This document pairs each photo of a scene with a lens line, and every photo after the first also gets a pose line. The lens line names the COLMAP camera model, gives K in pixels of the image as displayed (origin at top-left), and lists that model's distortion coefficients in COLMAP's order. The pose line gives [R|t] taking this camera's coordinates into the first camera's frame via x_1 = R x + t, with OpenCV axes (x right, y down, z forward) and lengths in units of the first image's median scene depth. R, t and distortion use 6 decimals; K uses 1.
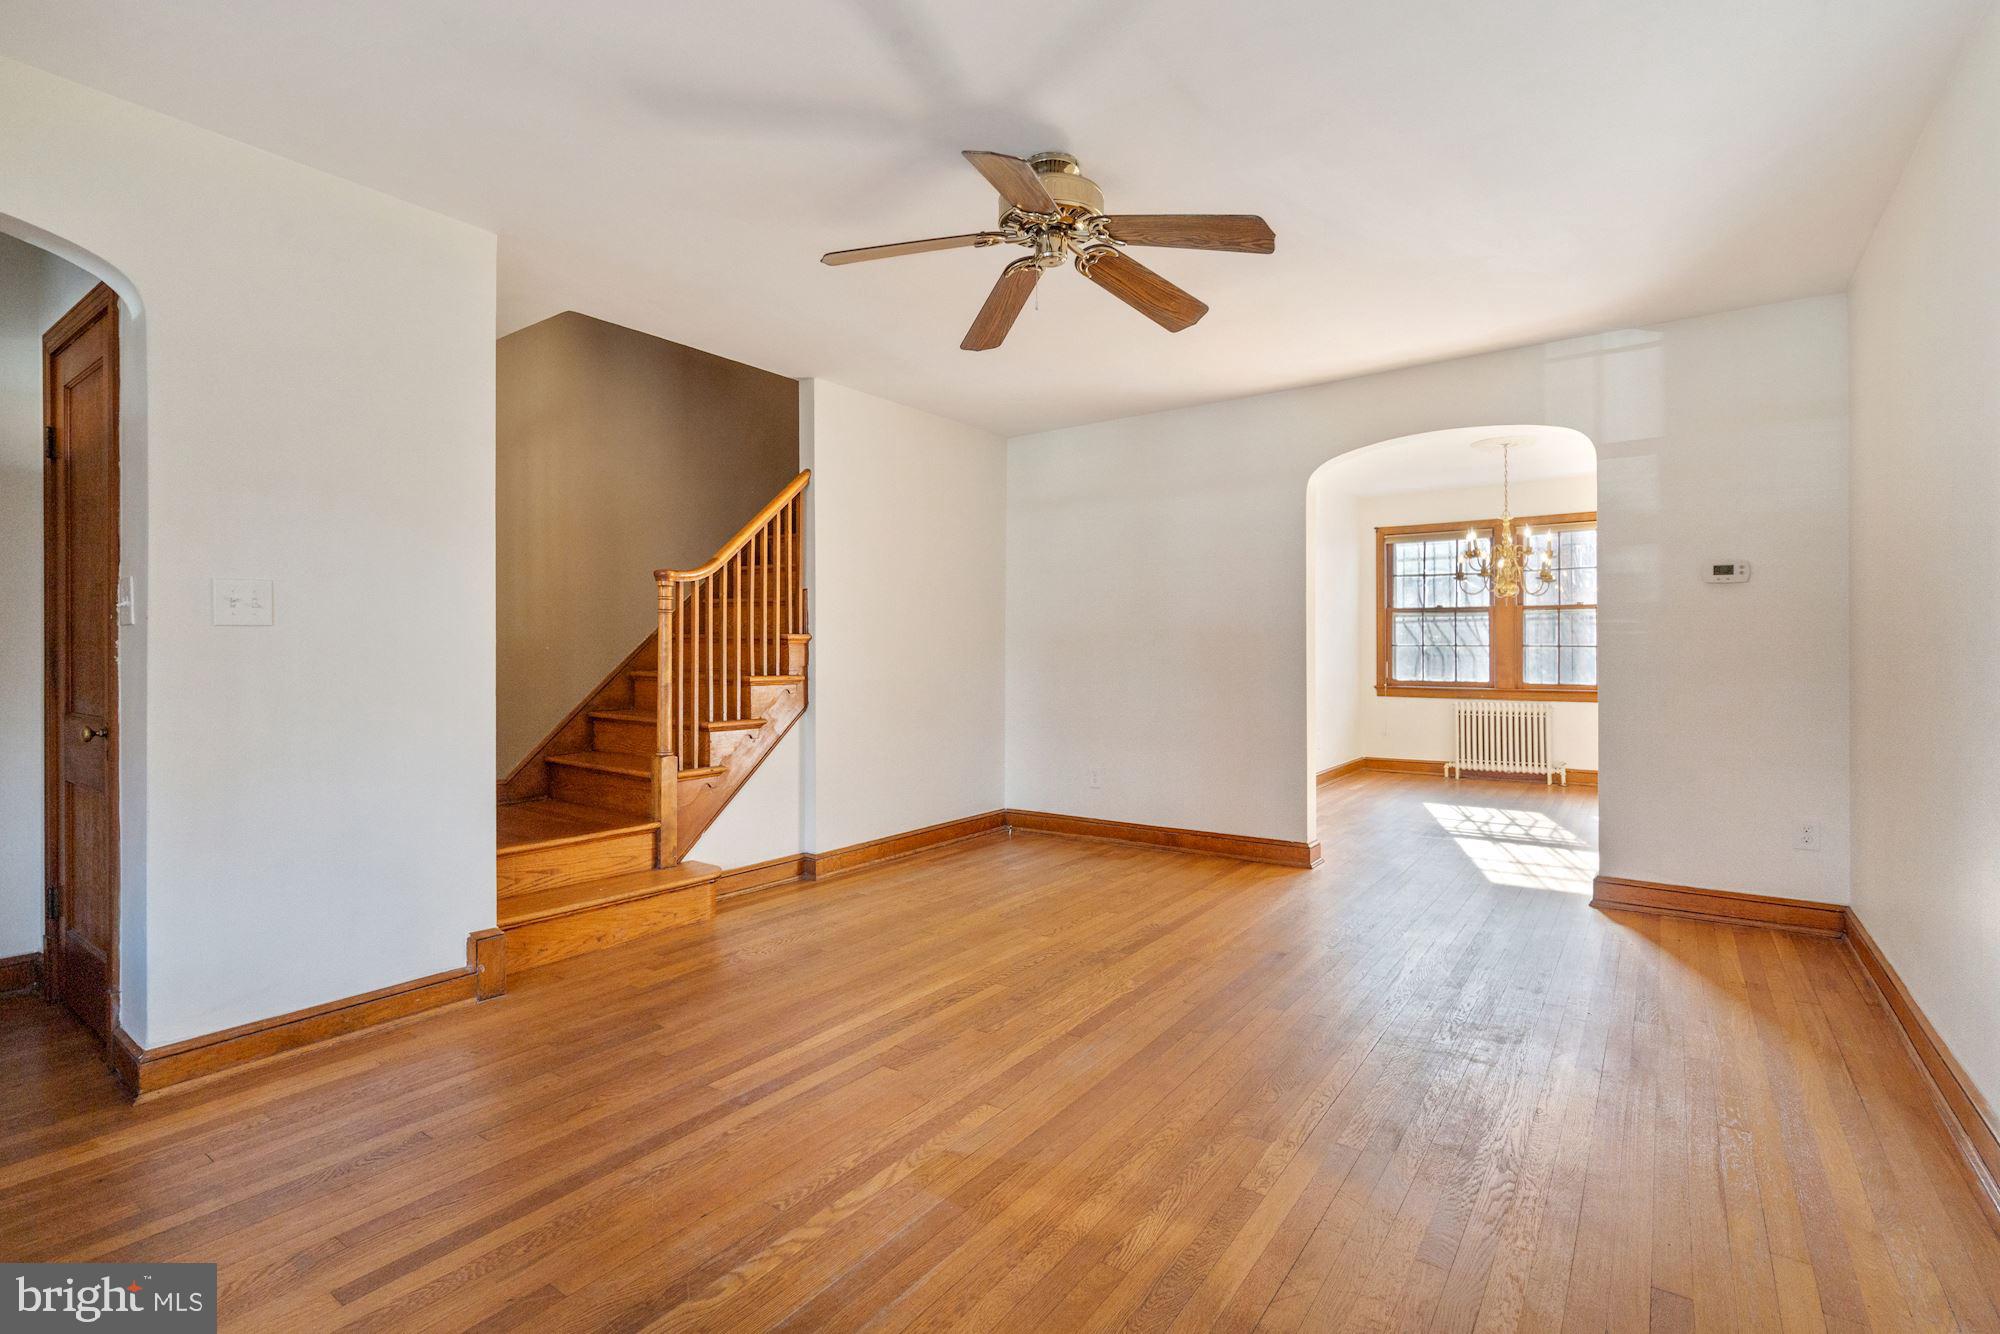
lens RADIAL K [[934.5, 0, 992.9], [0, 934.5, 642.5], [0, 0, 1]] dist [0.000302, 0.000216]
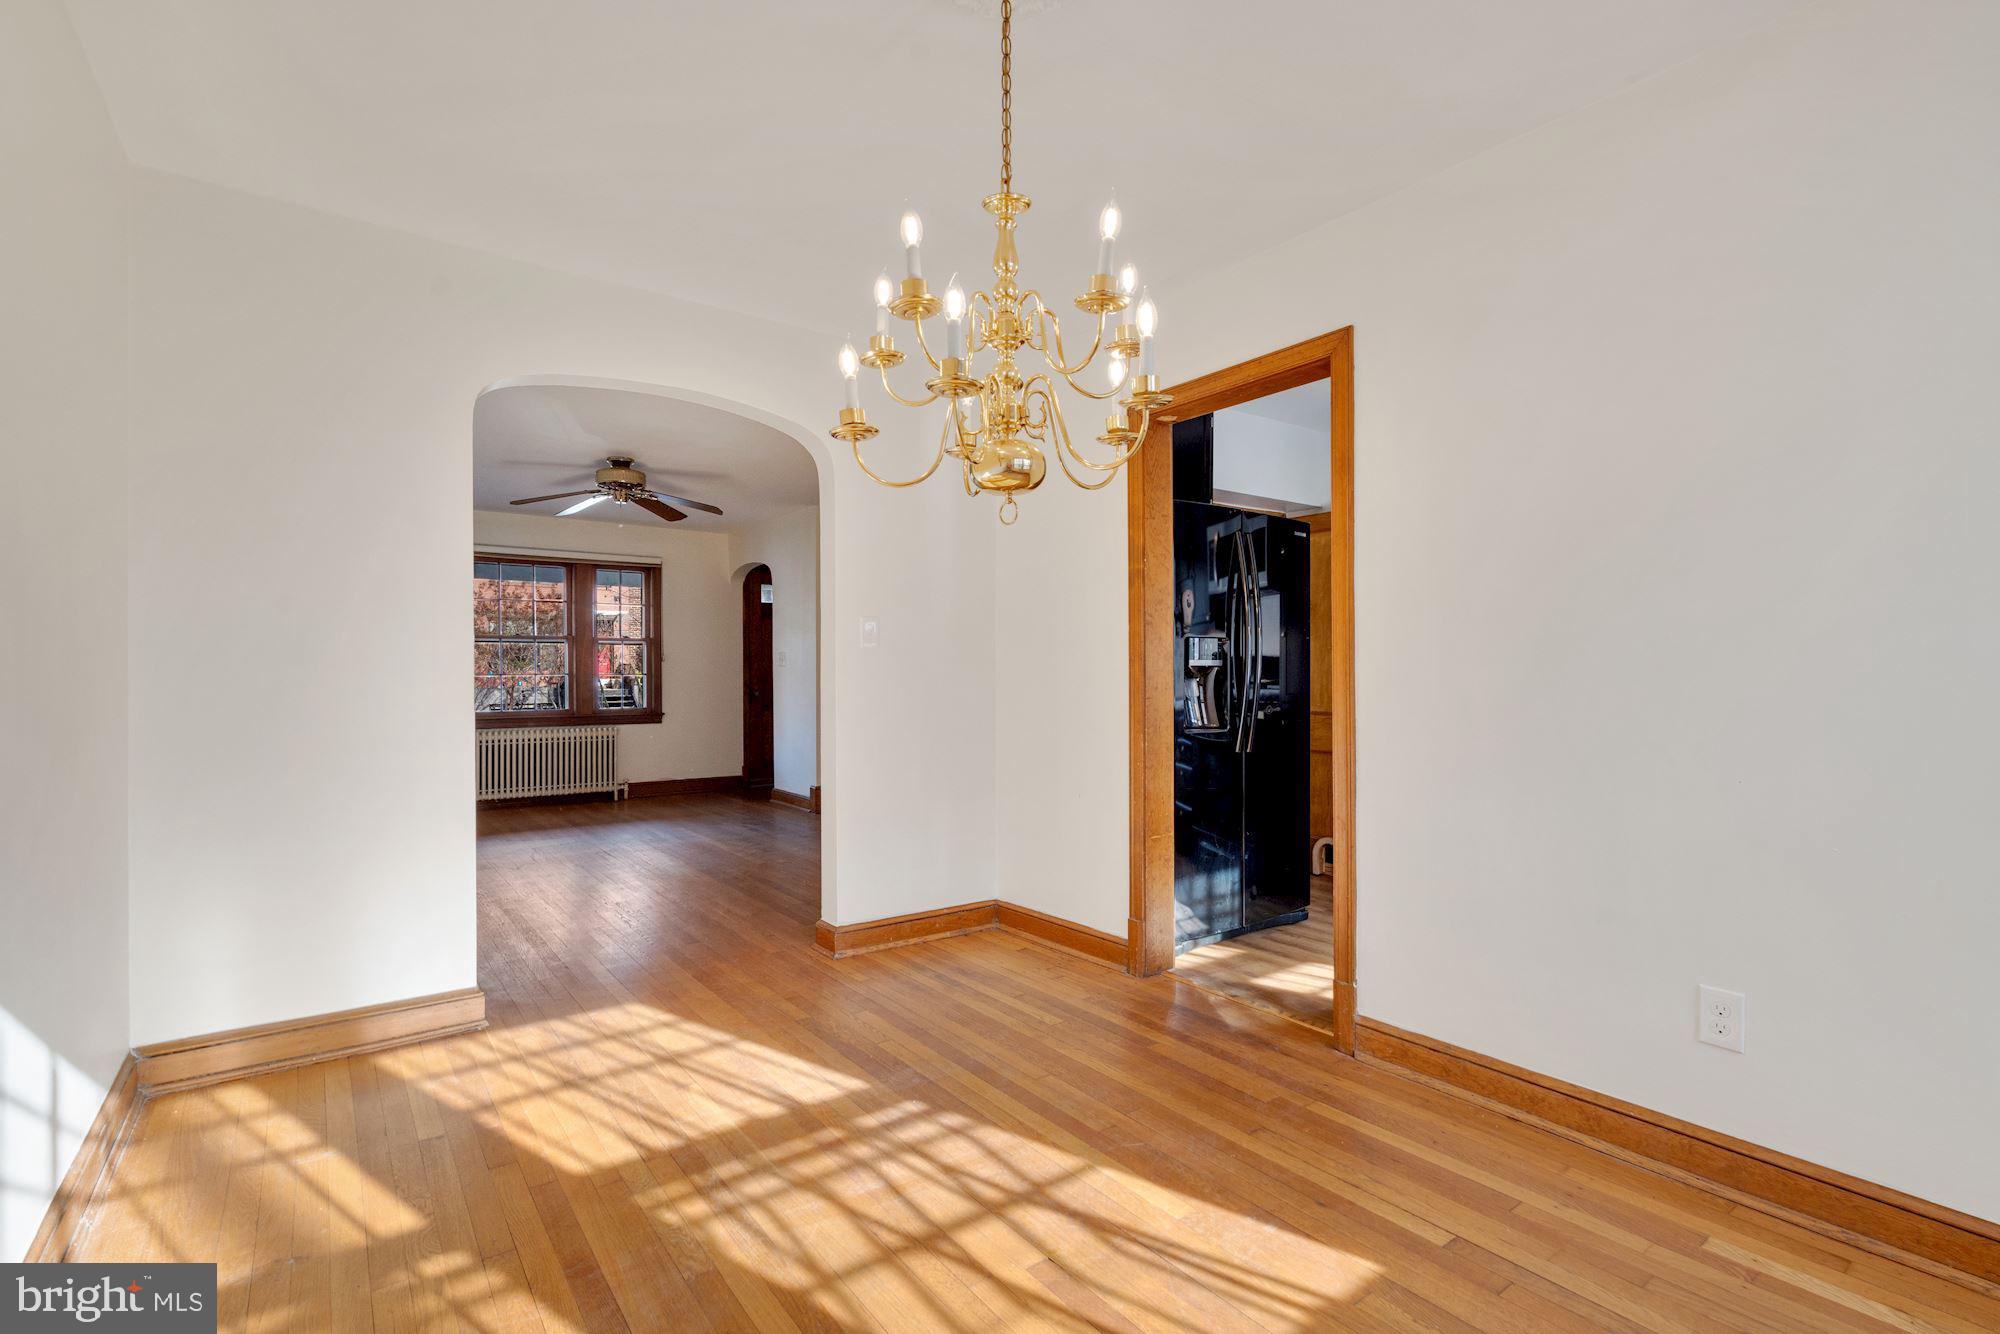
lens RADIAL K [[936.6, 0, 990.9], [0, 936.6, 672.1], [0, 0, 1]] dist [-0.000345, 0.000645]
pose [[-0.310176, 0.001899, -0.950677, 1.687680], [0.012468, 0.999920, -0.002071, 0.015518], [0.950597, -0.012496, -0.310175, 2.218702]]
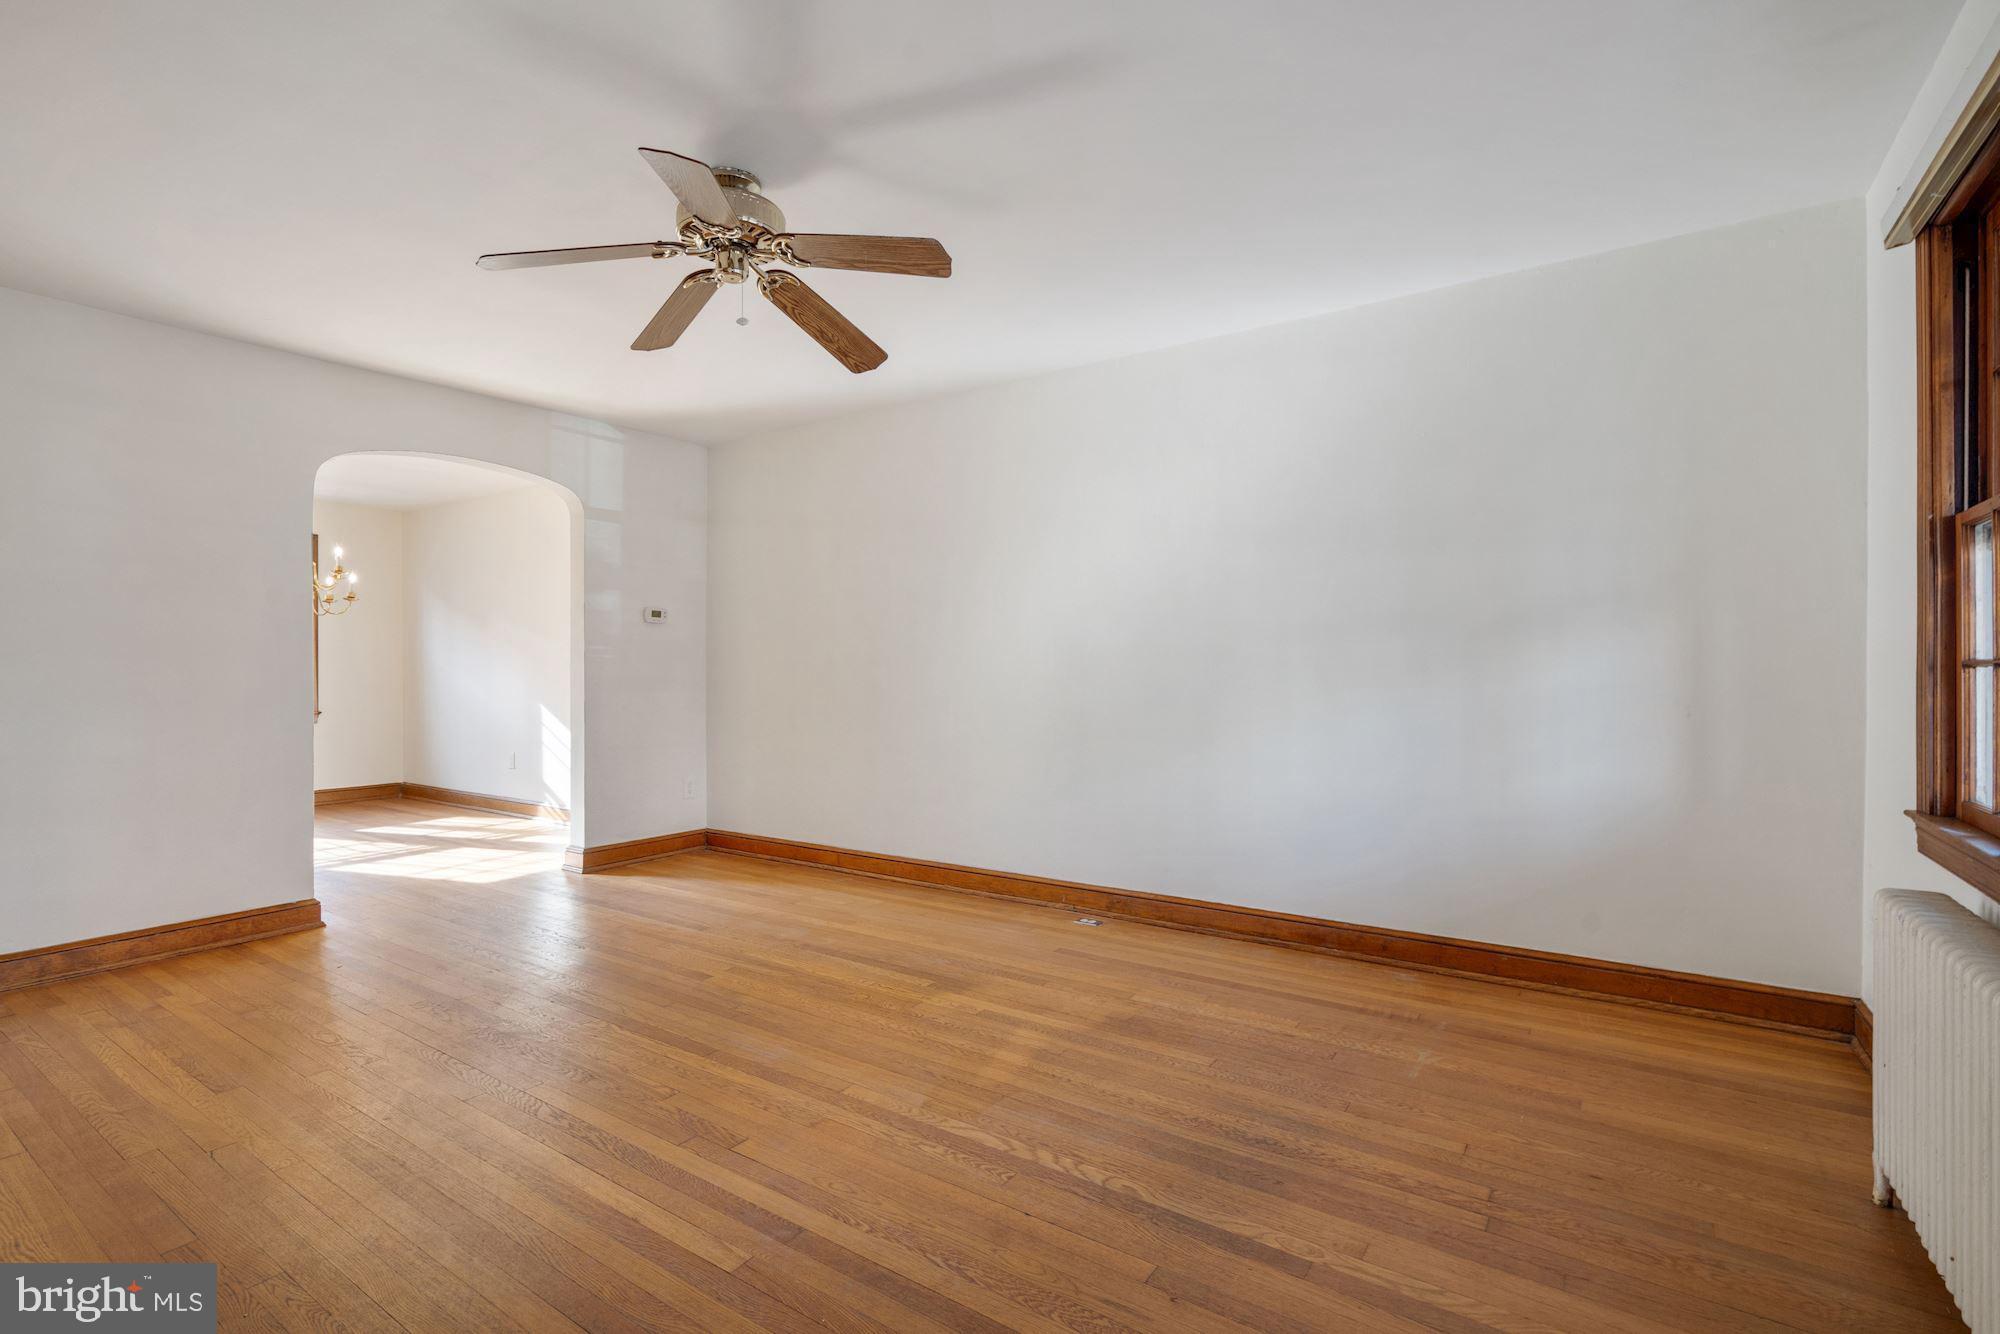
lens RADIAL K [[916.7, 0, 993.1], [0, 916.7, 671.6], [0, 0, 1]] dist [-0.001008, 0.001281]
pose [[-0.027119, 0.001488, 0.999631, -0.801132], [-0.005134, 0.999985, -0.001628, 0.012506], [-0.999619, -0.005177, -0.027111, 0.652068]]
